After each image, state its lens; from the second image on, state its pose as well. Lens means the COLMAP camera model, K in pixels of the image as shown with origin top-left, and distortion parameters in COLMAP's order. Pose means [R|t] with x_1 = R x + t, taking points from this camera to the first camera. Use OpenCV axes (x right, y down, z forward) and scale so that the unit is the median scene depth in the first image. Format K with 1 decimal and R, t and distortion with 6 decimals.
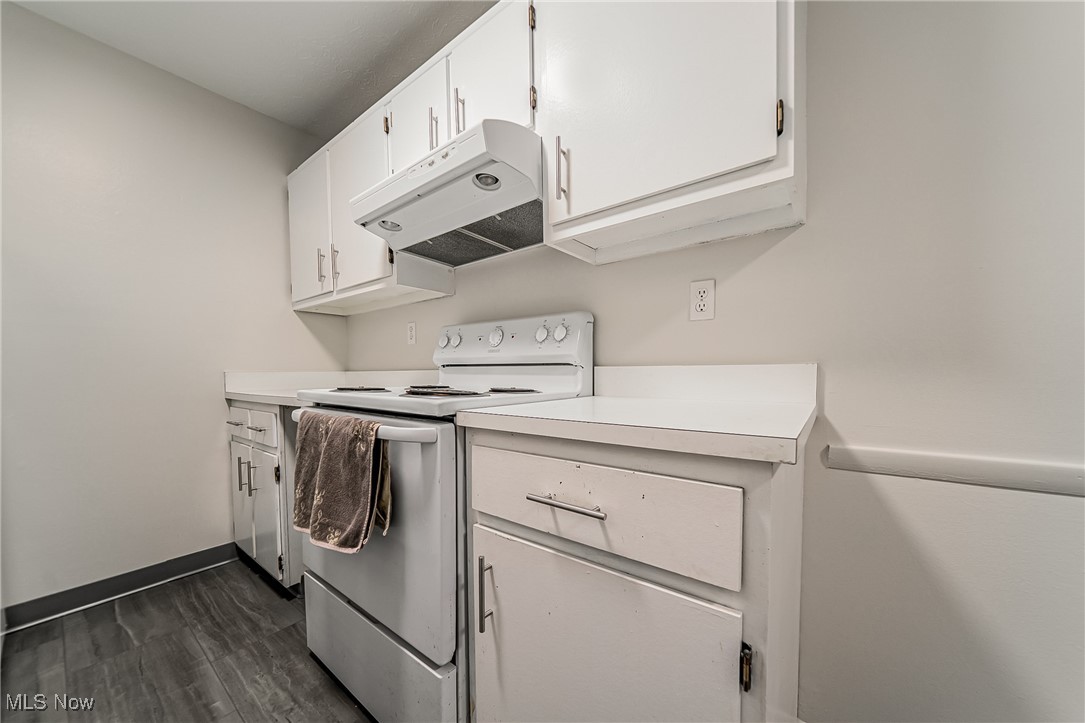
lens RADIAL K [[382.5, 0, 543.4], [0, 382.5, 389.2], [0, 0, 1]] dist [-0.007369, 0.000059]
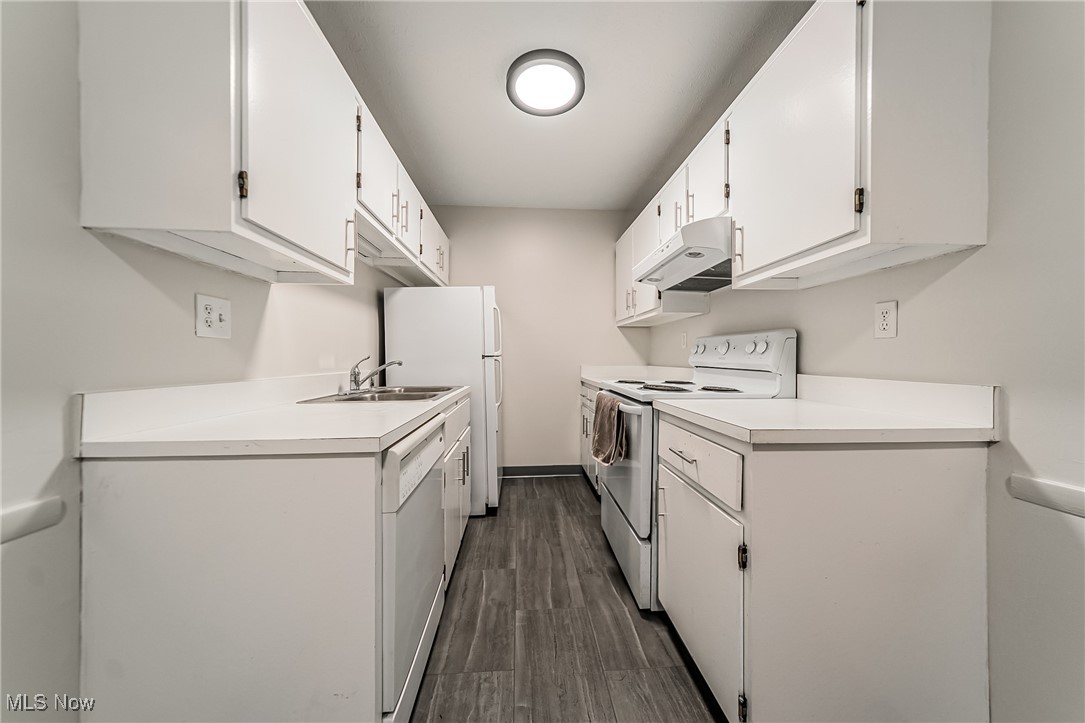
lens RADIAL K [[366.7, 0, 543.6], [0, 366.7, 359.5], [0, 0, 1]] dist [0.001241, 0.000038]
pose [[0.656275, 0.011998, -0.754426, 0.519407], [-0.039910, 0.999026, -0.018830, -0.056288], [0.753465, 0.042467, 0.656115, -0.382669]]
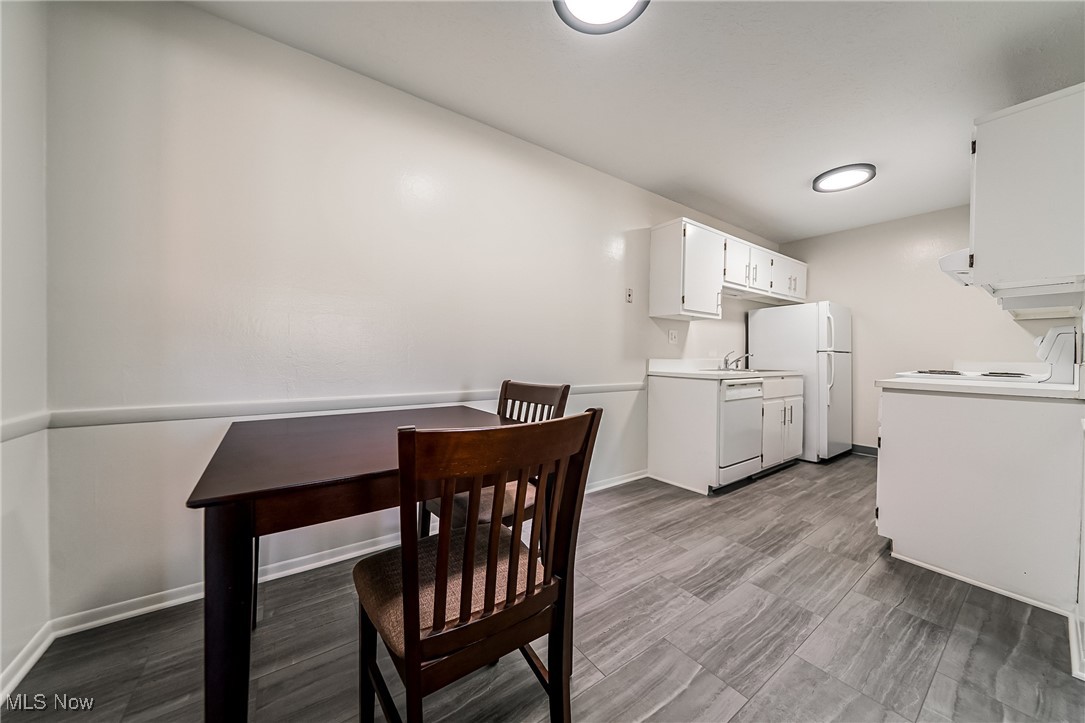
lens RADIAL K [[366.7, 0, 543.6], [0, 366.7, 359.5], [0, 0, 1]] dist [0.001241, 0.000038]
pose [[-0.296358, 0.015645, -0.954949, 2.146842], [-0.051645, 0.998140, 0.032381, -0.017828], [0.953680, 0.058915, -0.294999, -0.507596]]
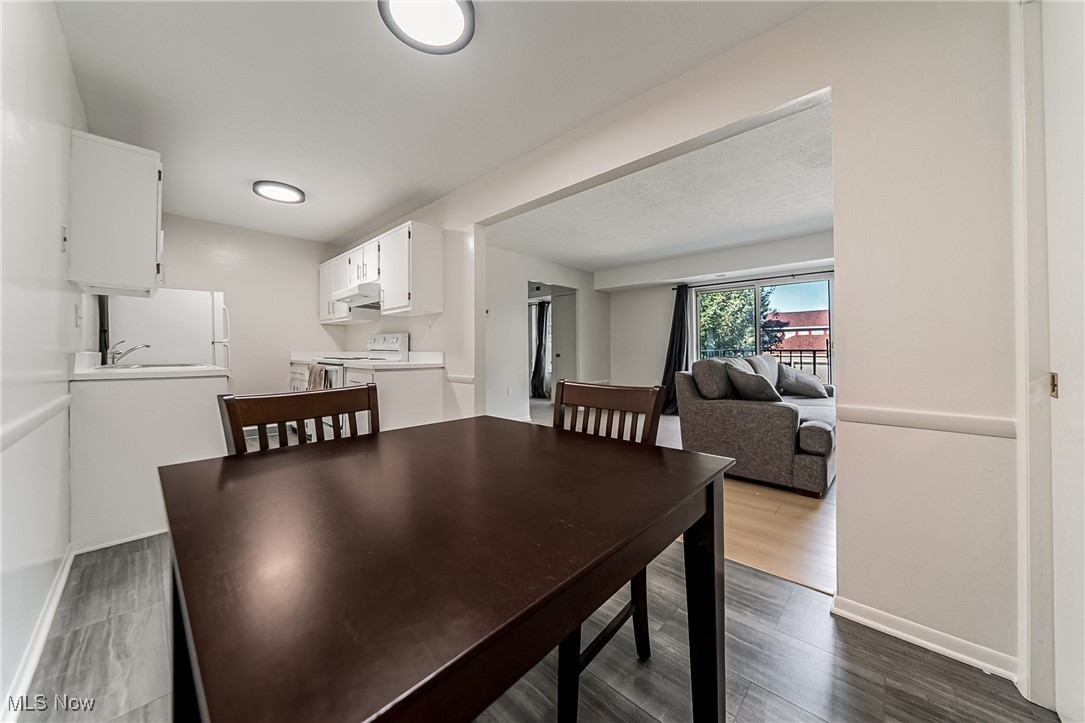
lens RADIAL K [[369.2, 0, 539.0], [0, 369.2, 352.4], [0, 0, 1]] dist [-0.000188, -0.000002]
pose [[0.994556, 0.012624, -0.103440, 1.528840], [-0.016879, 0.999043, -0.040363, 0.046631], [0.102832, 0.041889, 0.993816, -1.826333]]
